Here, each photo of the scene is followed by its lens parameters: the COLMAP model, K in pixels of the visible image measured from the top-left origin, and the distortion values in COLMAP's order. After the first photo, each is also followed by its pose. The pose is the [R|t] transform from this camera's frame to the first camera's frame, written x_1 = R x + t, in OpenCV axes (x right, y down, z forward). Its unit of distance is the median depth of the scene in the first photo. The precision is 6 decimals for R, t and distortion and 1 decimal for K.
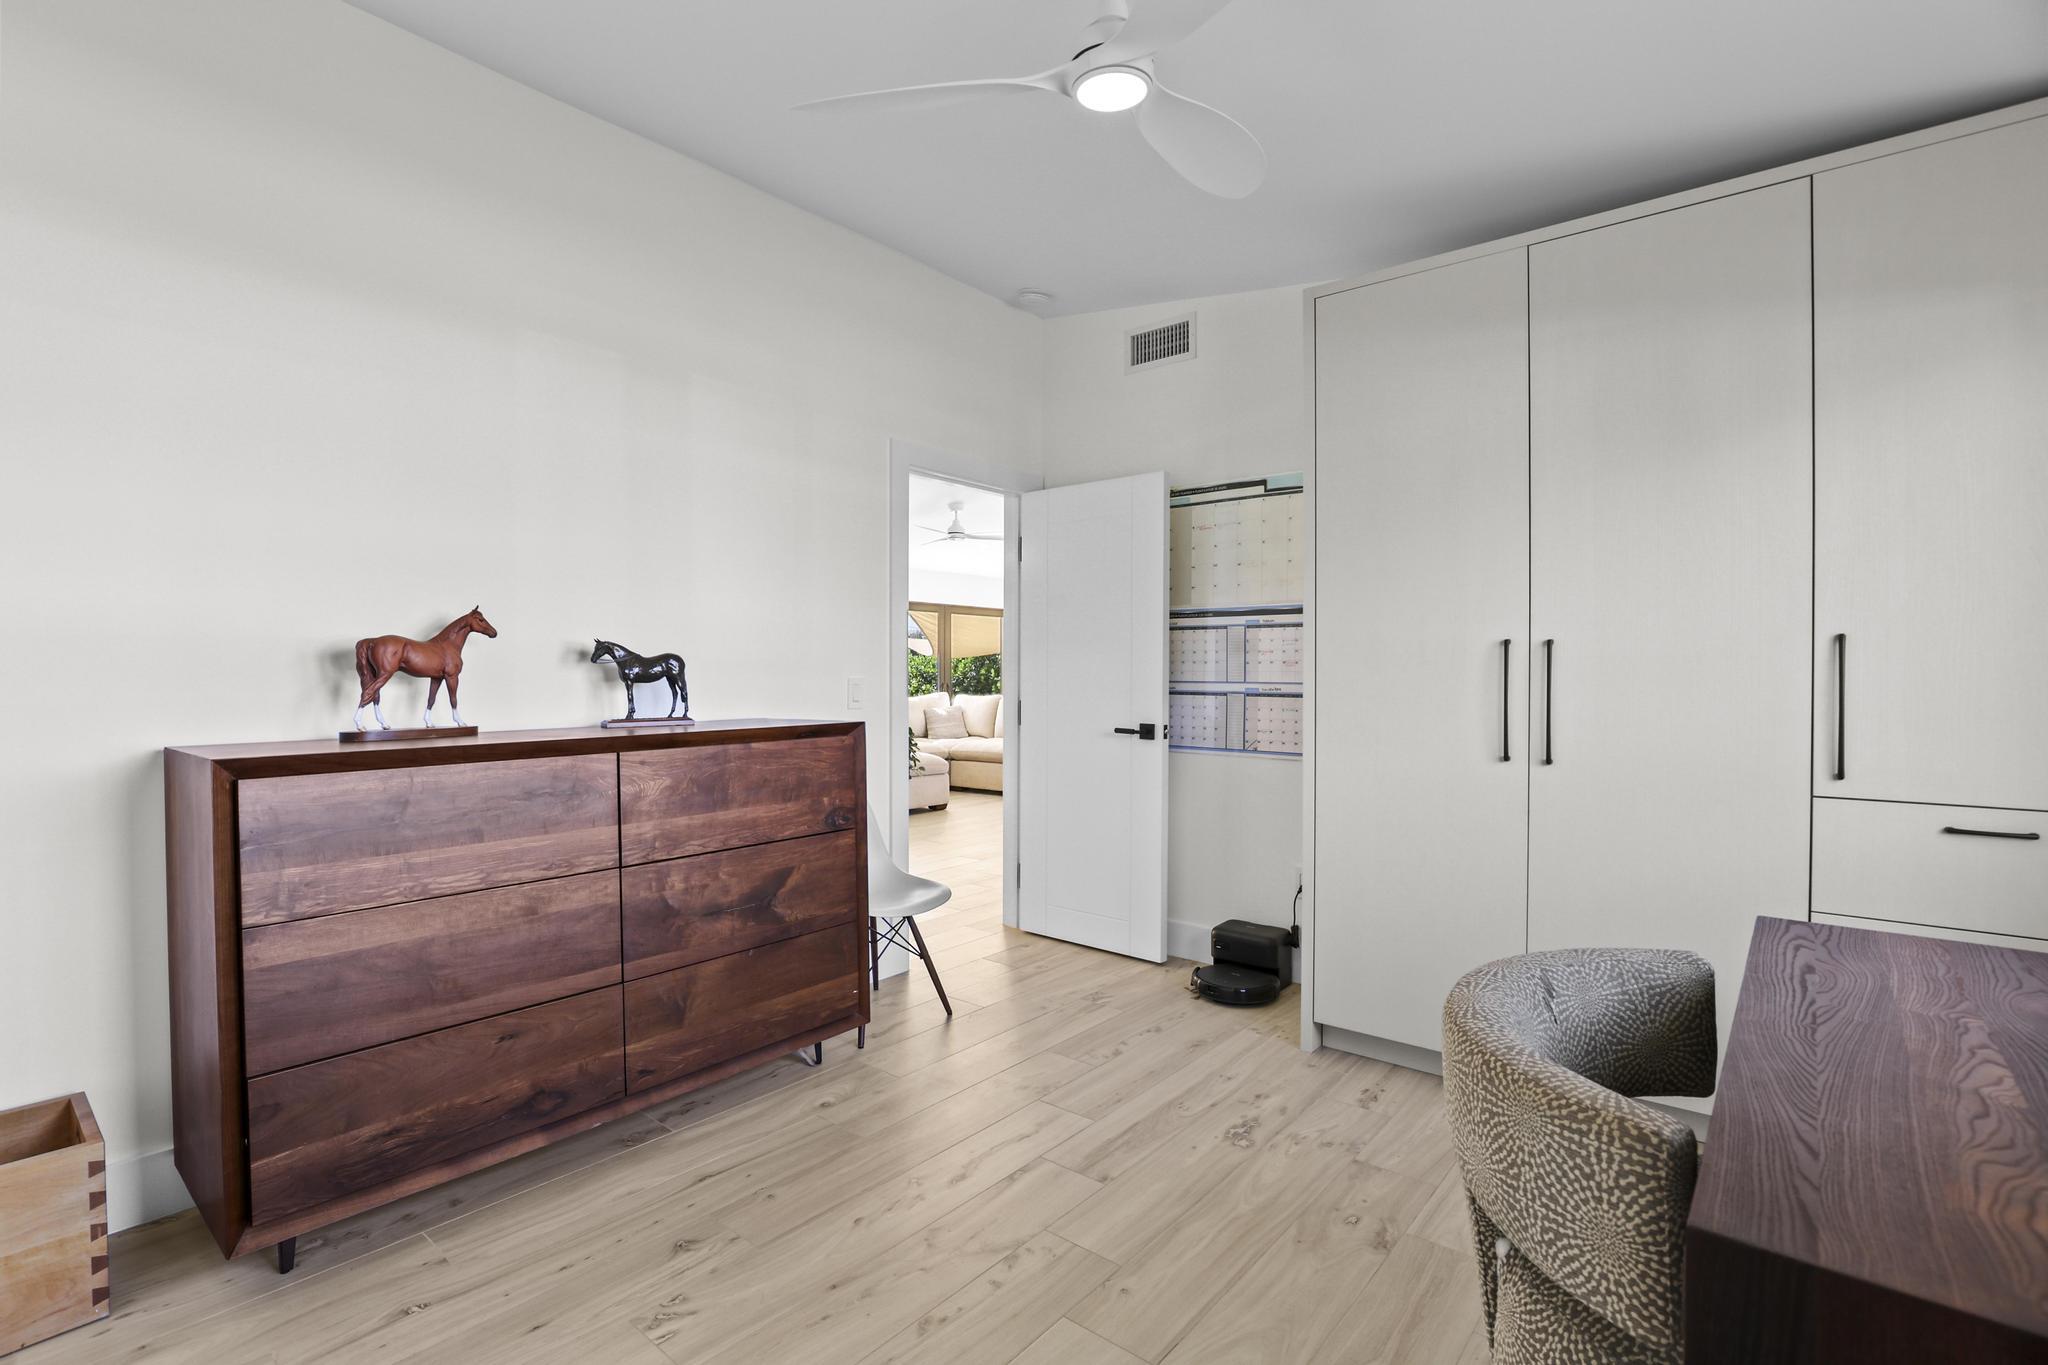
lens RADIAL K [[945.7, 0, 1017.1], [0, 945.7, 679.6], [0, 0, 1]] dist [-0.032819, 0.006693]
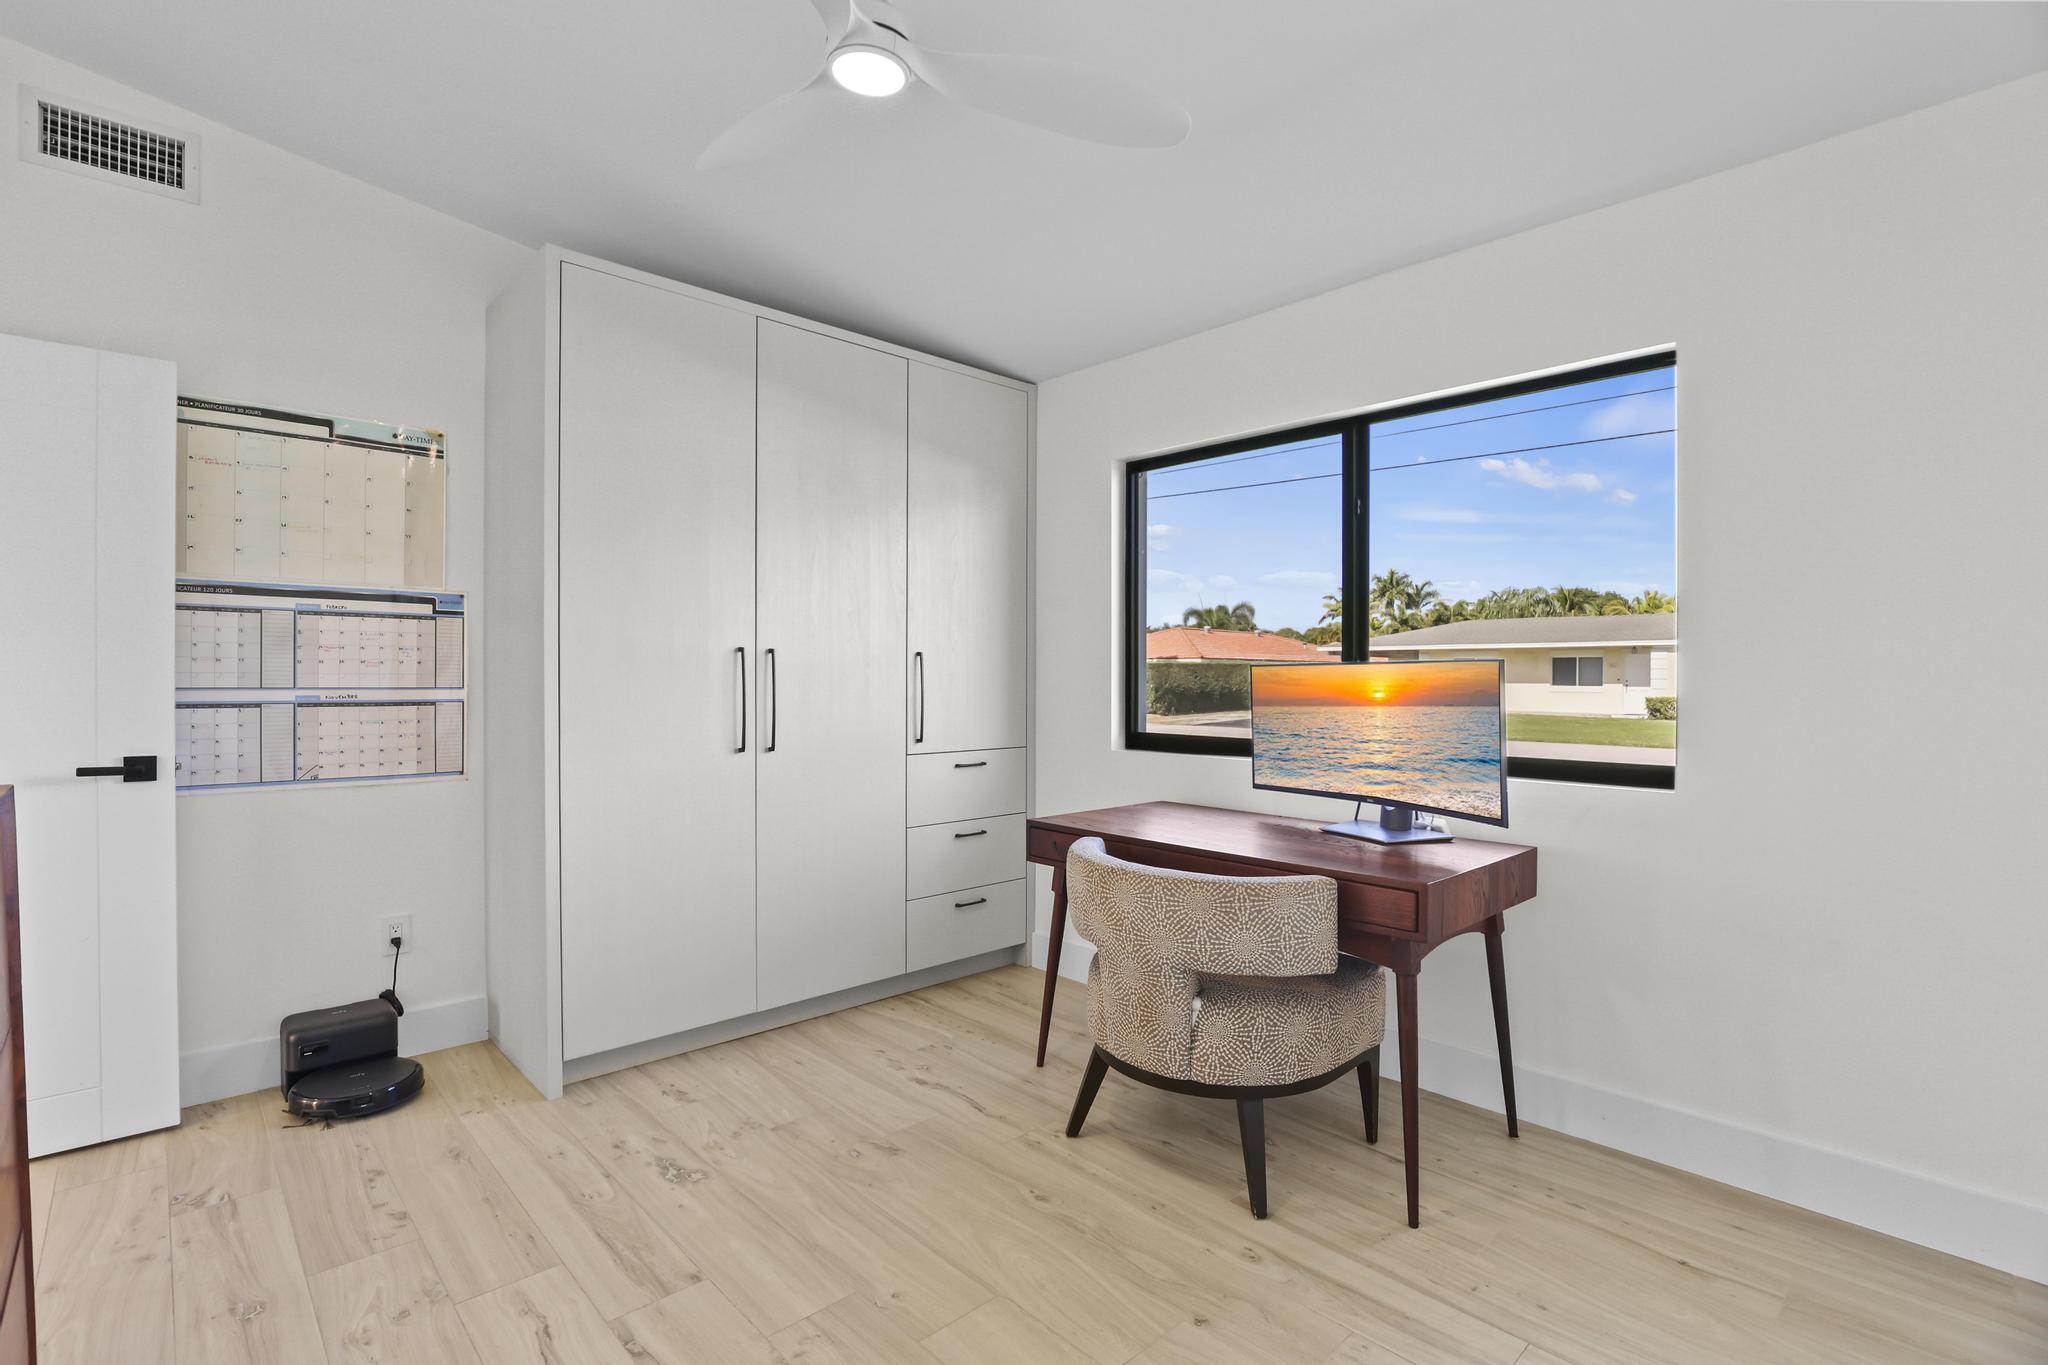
lens RADIAL K [[945.7, 0, 1026.1], [0, 945.7, 680.4], [0, 0, 1]] dist [-0.032819, 0.006693]
pose [[0.117590, -0.007621, 0.993033, -0.417993], [0.002651, 0.999969, 0.007360, -0.007028], [-0.993059, 0.001767, 0.117607, 0.359273]]
